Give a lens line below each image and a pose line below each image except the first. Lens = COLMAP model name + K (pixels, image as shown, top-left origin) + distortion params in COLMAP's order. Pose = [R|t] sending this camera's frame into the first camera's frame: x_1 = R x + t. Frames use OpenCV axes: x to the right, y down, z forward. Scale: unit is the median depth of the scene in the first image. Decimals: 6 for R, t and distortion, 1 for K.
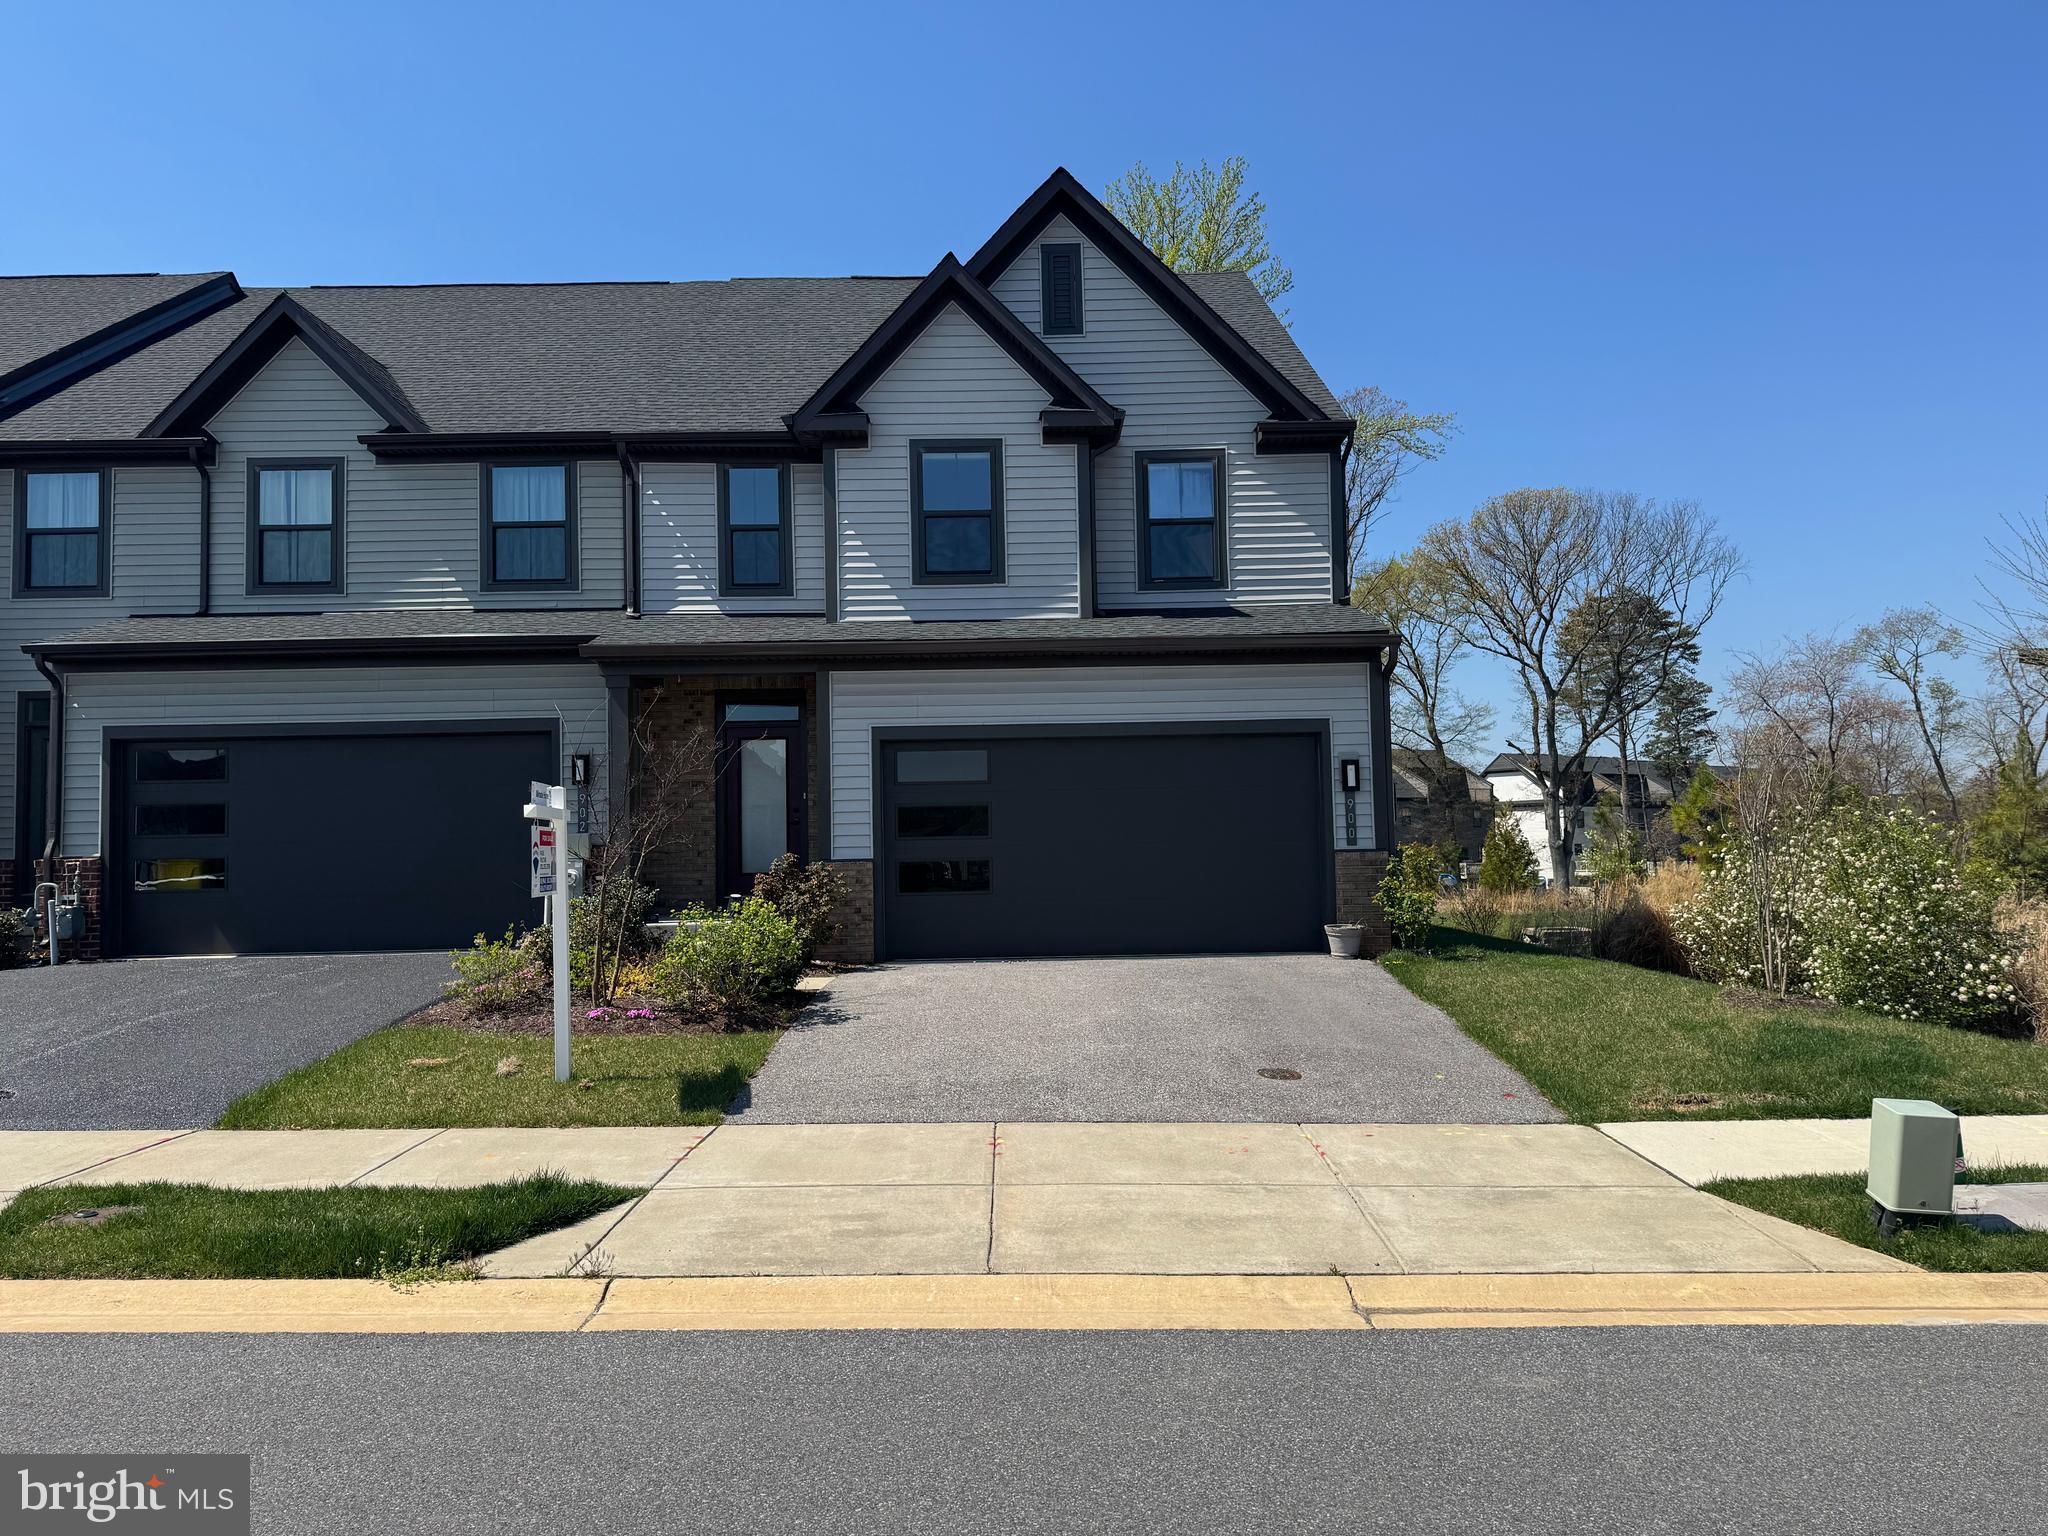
lens RADIAL K [[1419.7, 0, 1027.3], [0, 1419.7, 774.1], [0, 0, 1]] dist [0.142728, -0.266377]
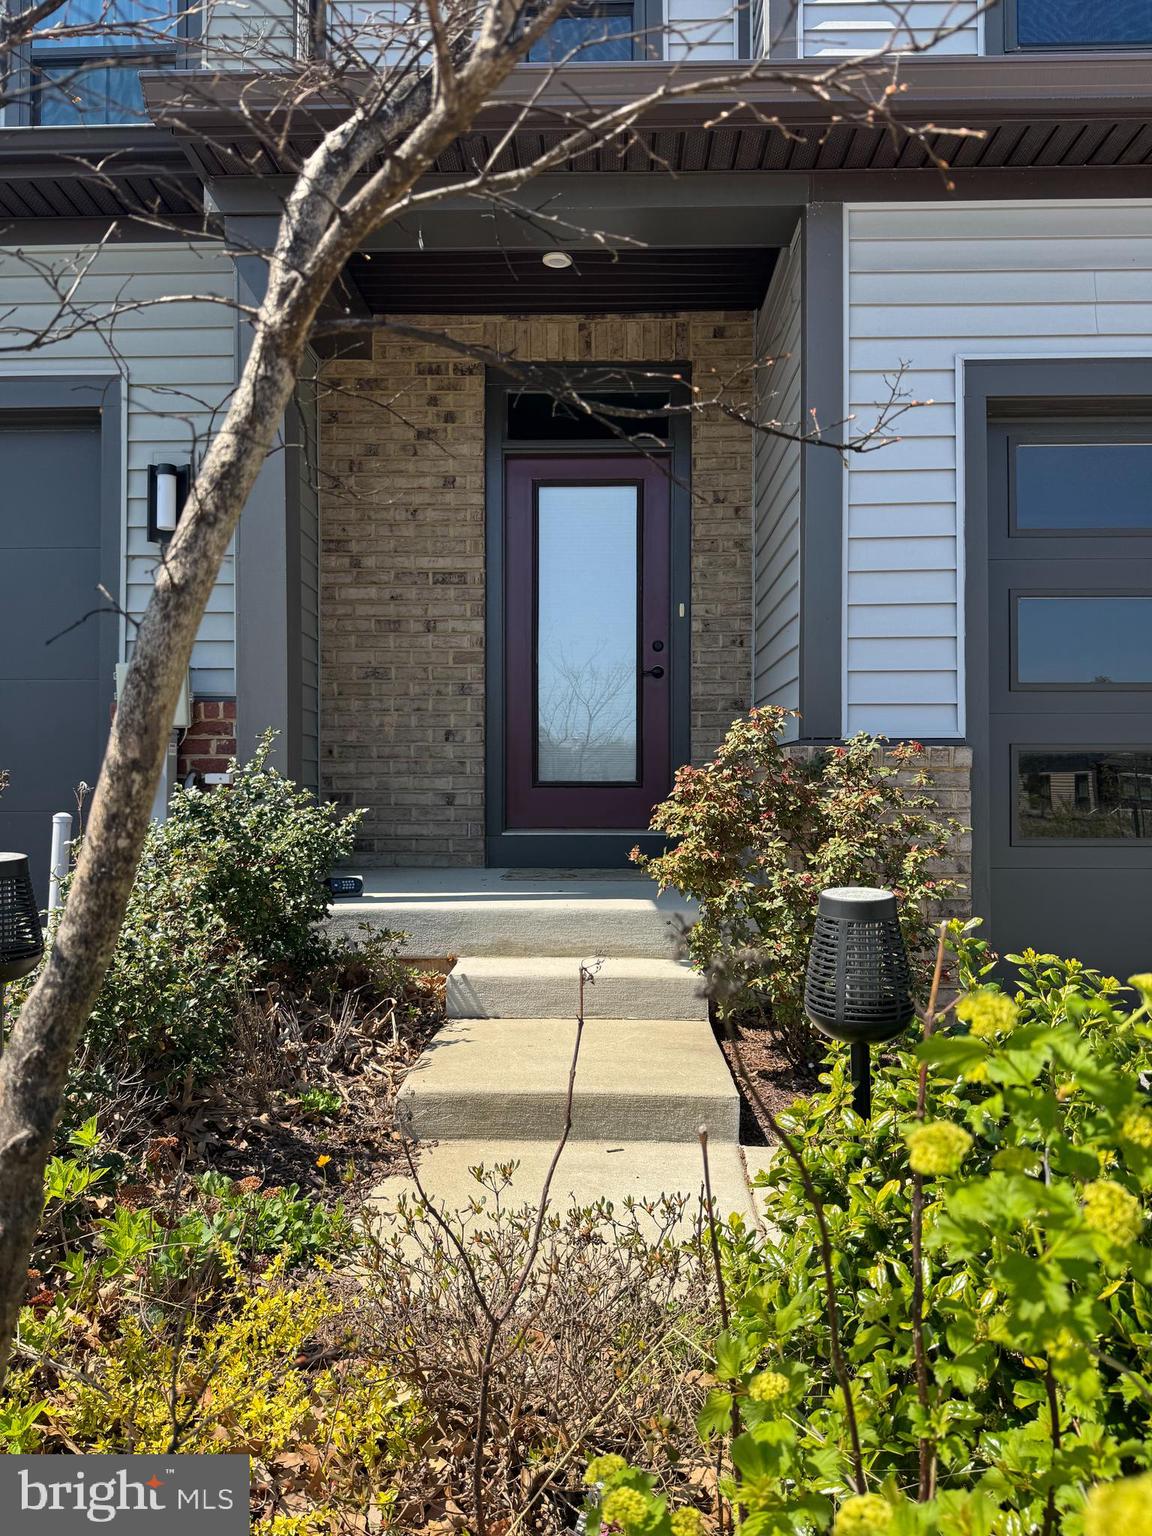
lens RADIAL K [[1061.8, 0, 576.0], [0, 1061.8, 768.0], [0, 0, 1]] dist [0.168434, -0.268226]
pose [[0.999068, 0.019469, -0.038521, -0.174610], [-0.018319, 0.999383, 0.029967, 0.054651], [0.039081, -0.029233, 0.998808, 0.661474]]
